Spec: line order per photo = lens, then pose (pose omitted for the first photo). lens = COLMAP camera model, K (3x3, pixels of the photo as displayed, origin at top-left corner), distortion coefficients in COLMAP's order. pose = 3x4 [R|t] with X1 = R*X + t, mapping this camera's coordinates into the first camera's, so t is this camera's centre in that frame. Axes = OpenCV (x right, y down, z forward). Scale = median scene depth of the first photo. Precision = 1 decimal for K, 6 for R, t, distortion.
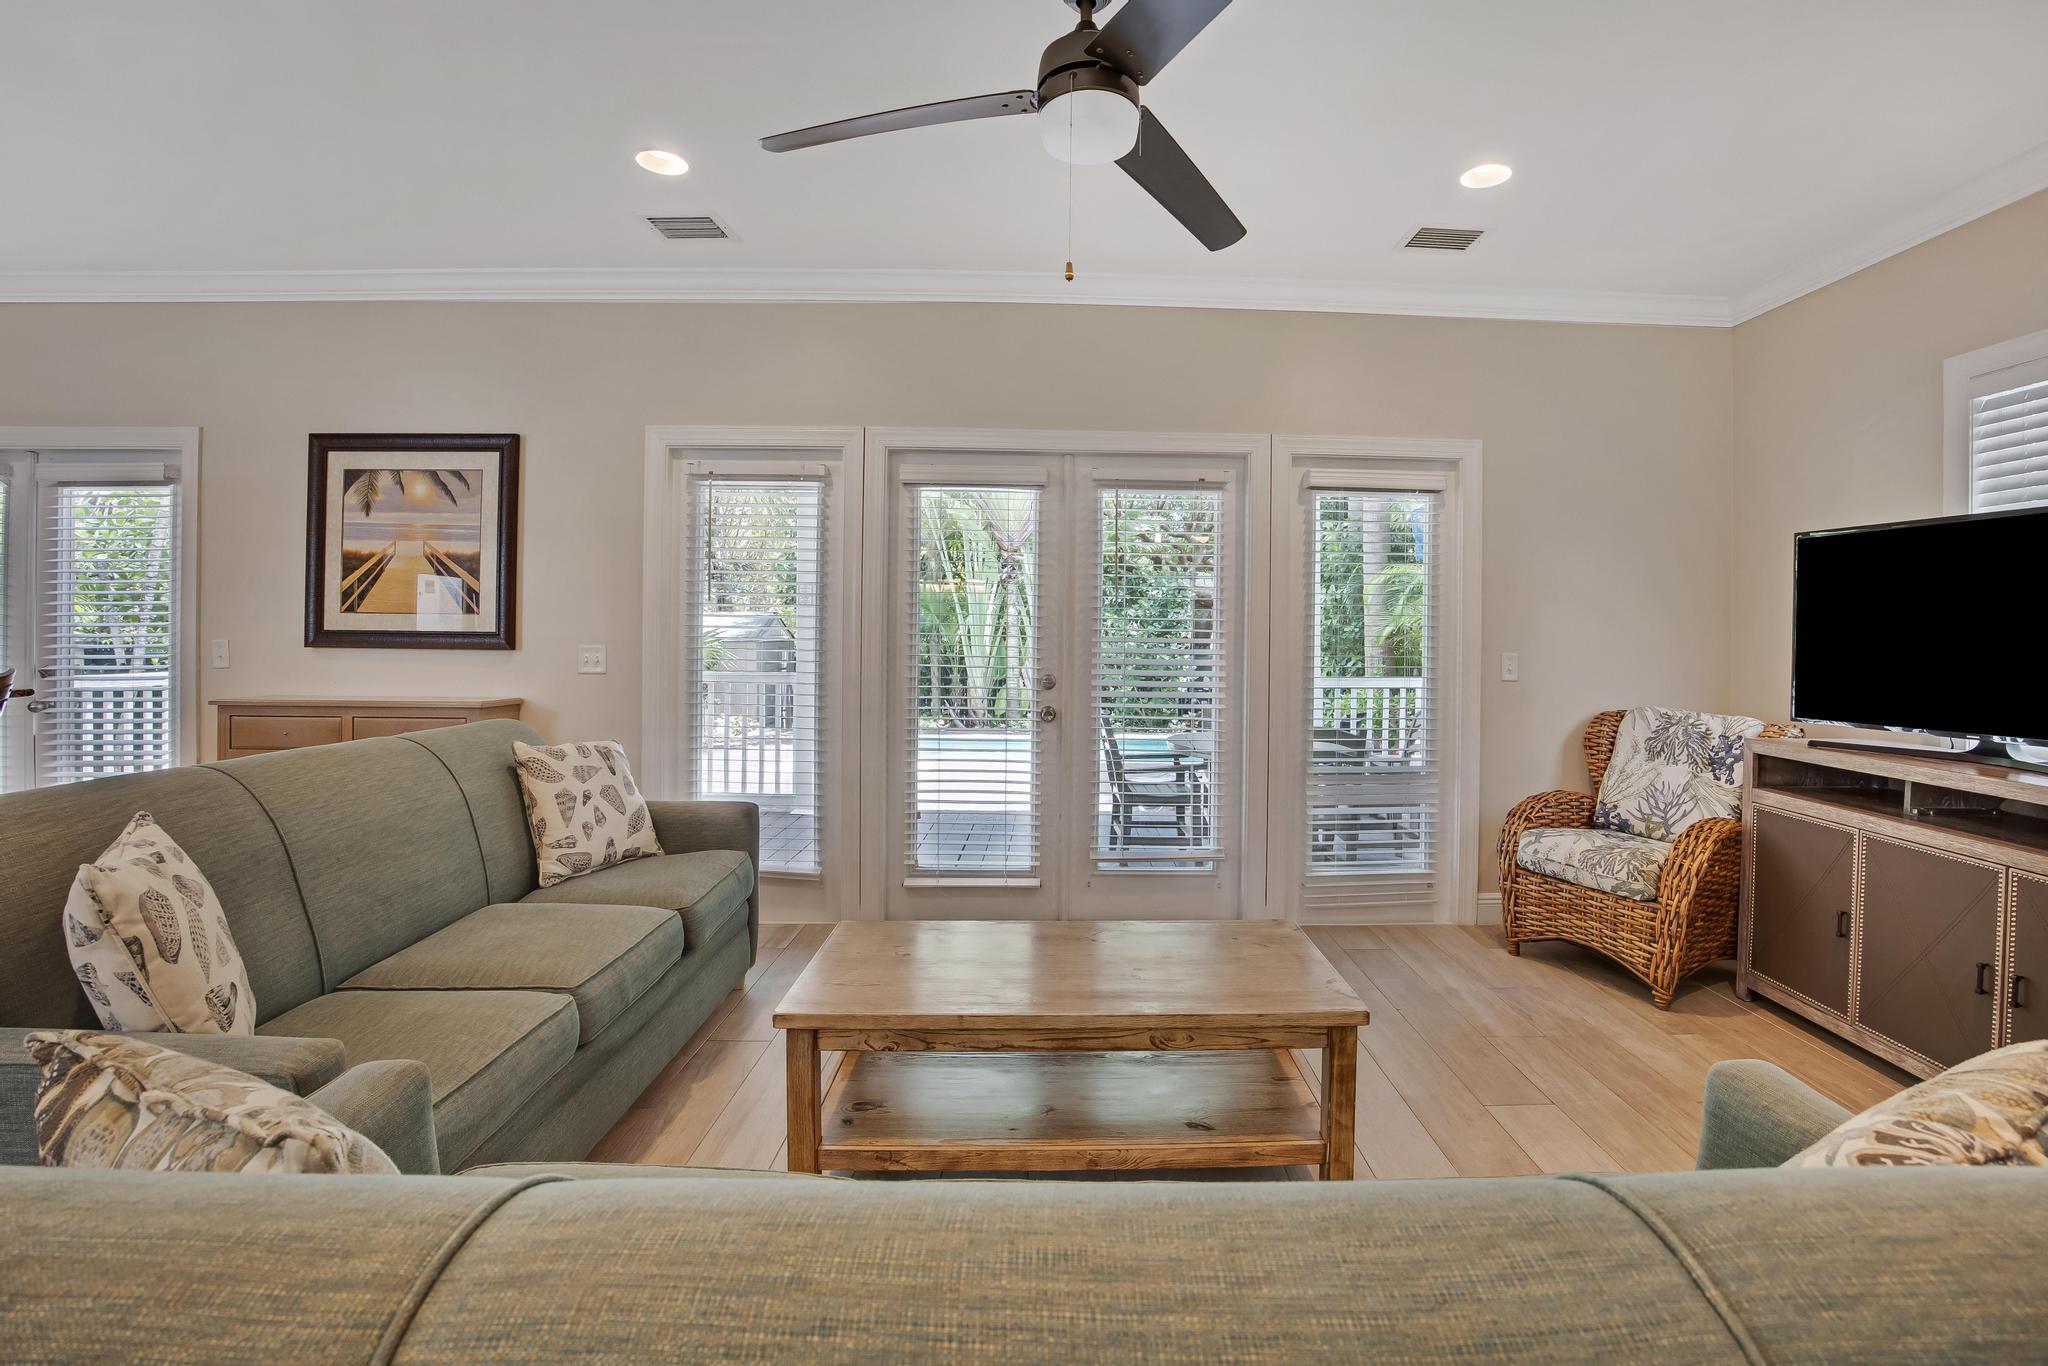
lens RADIAL K [[912.1, 0, 1069.3], [0, 912.1, 637.9], [0, 0, 1]] dist [-0.051963, 0.011521]
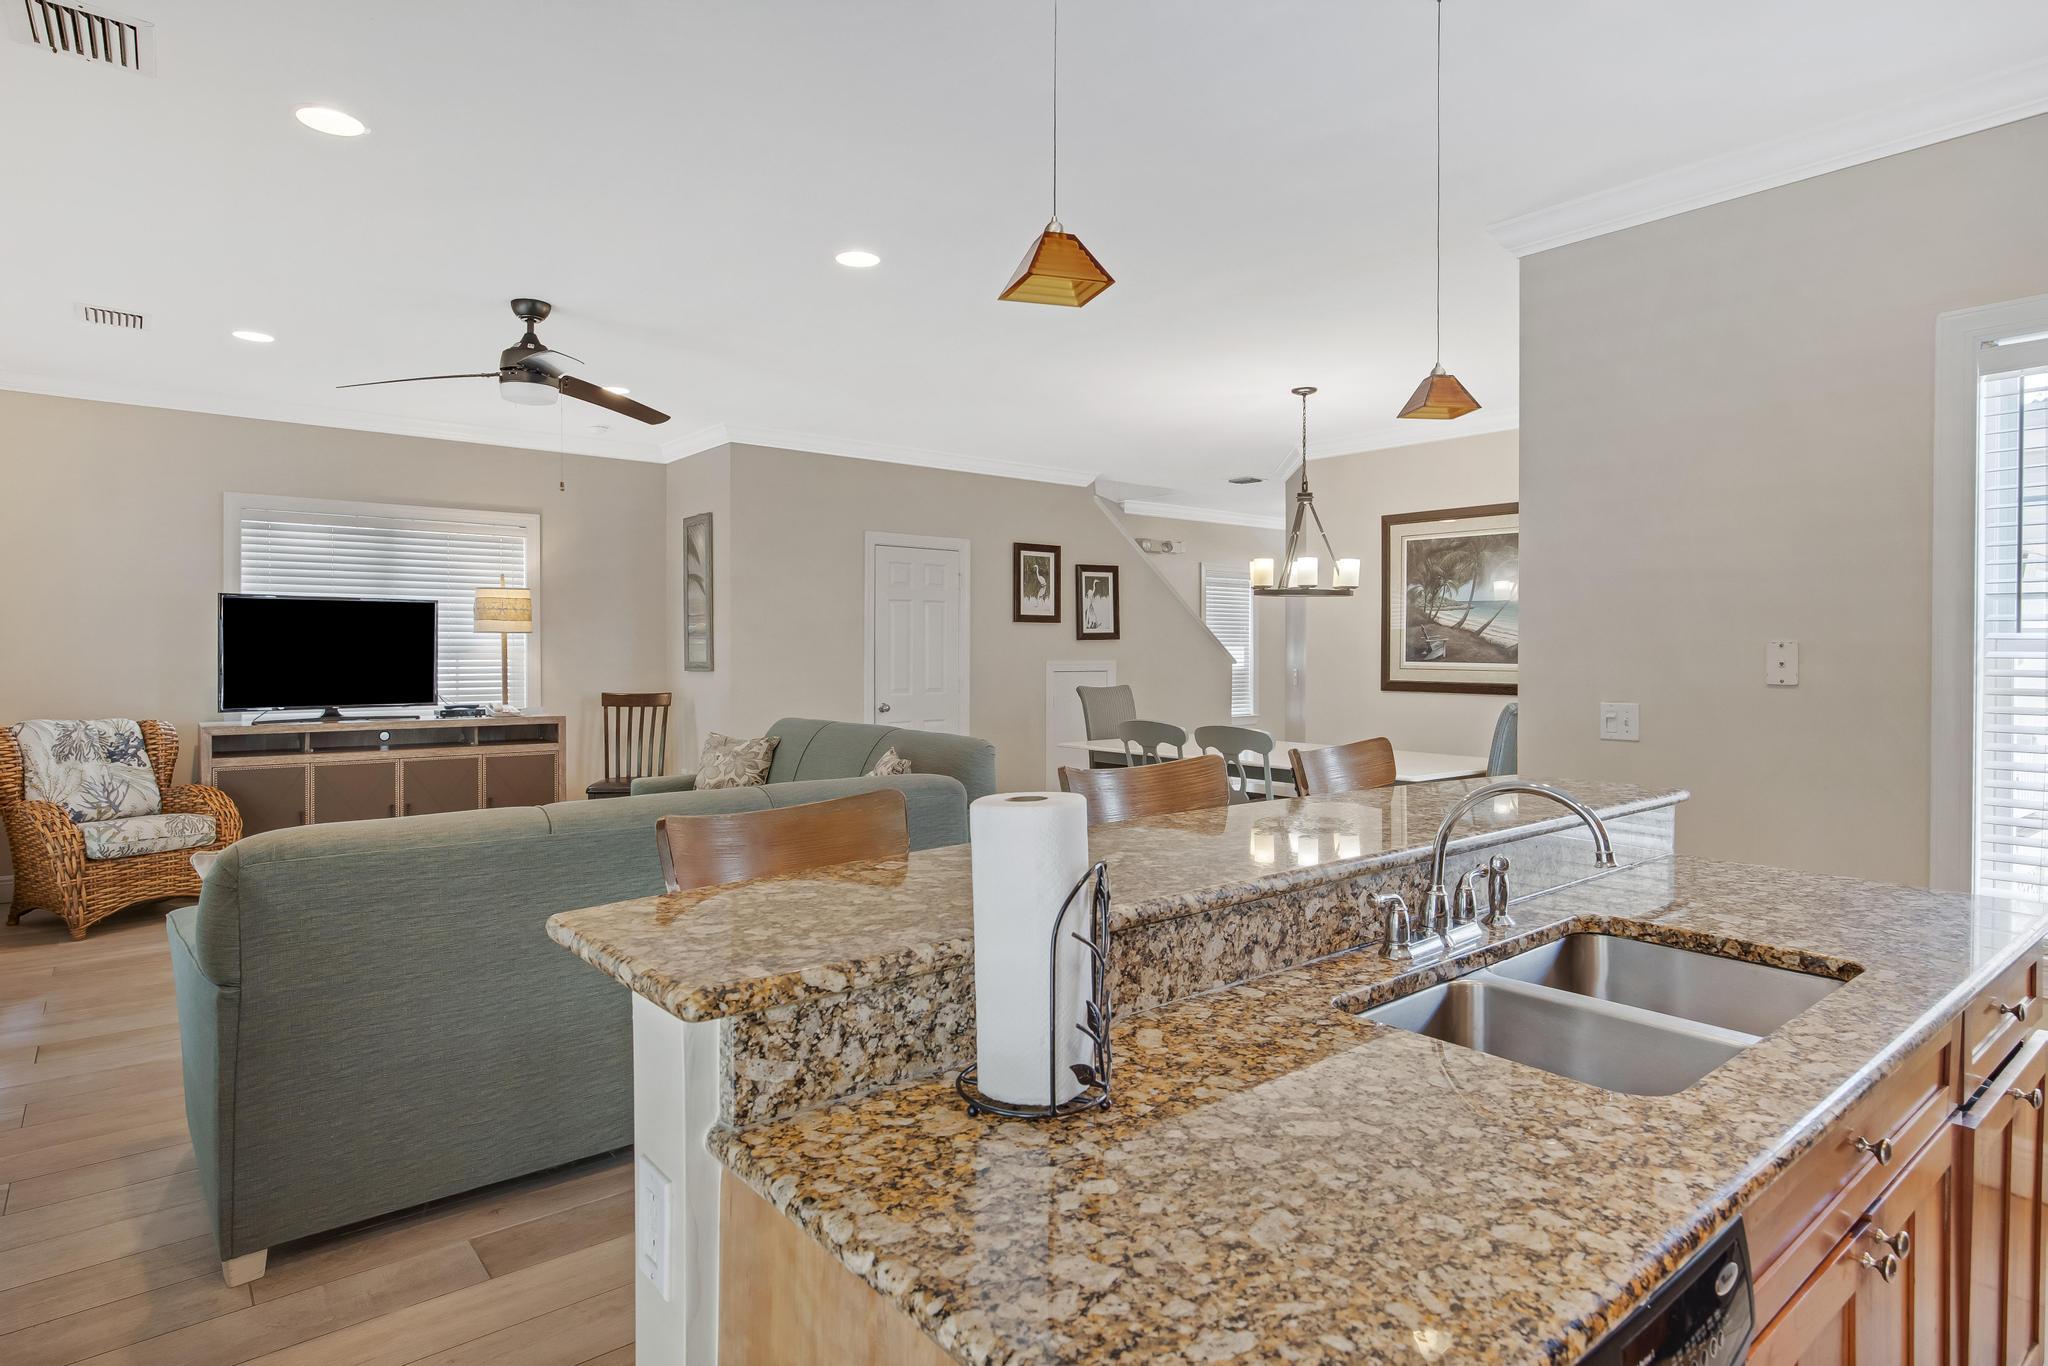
lens RADIAL K [[1133.5, 0, 1019.6], [0, 1133.5, 640.0], [0, 0, 1]] dist [-0.015564, 0.001945]
pose [[-0.610644, -0.009163, 0.791852, -1.271737], [-0.002552, 0.999951, 0.009603, -0.044107], [-0.791901, 0.003843, -0.610638, 0.861735]]
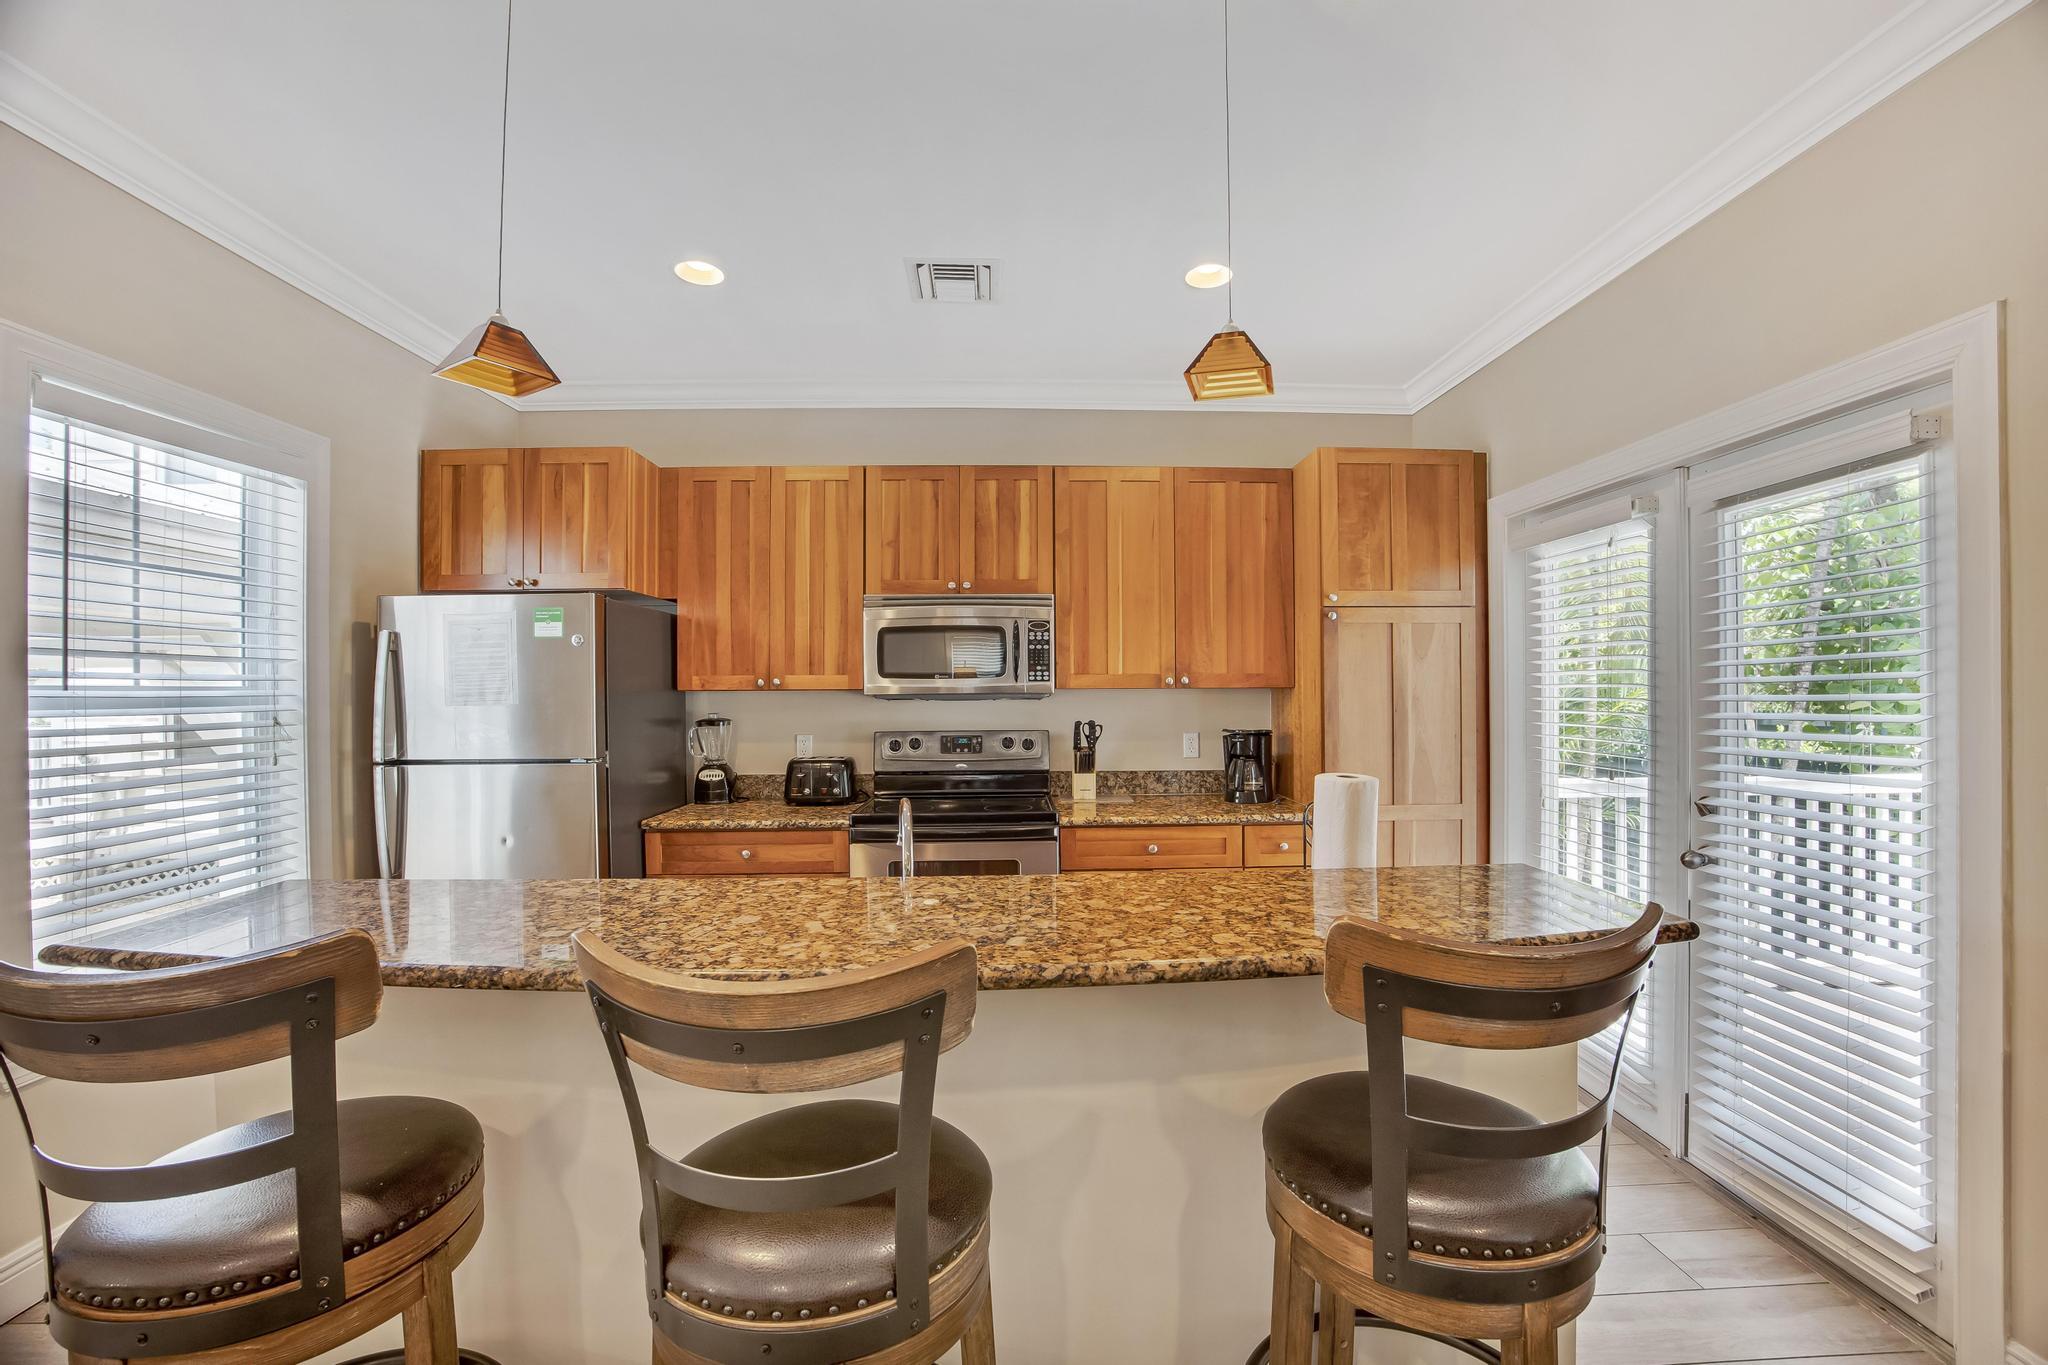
lens RADIAL K [[850.5, 0, 1026.1], [0, 850.5, 684.5], [0, 0, 1]] dist [-0.050386, 0.007227]
pose [[0.003203, -0.015503, -0.999875, -0.590628], [0.003221, 0.999875, -0.015492, -0.043696], [0.999990, -0.003171, 0.003252, 0.510996]]
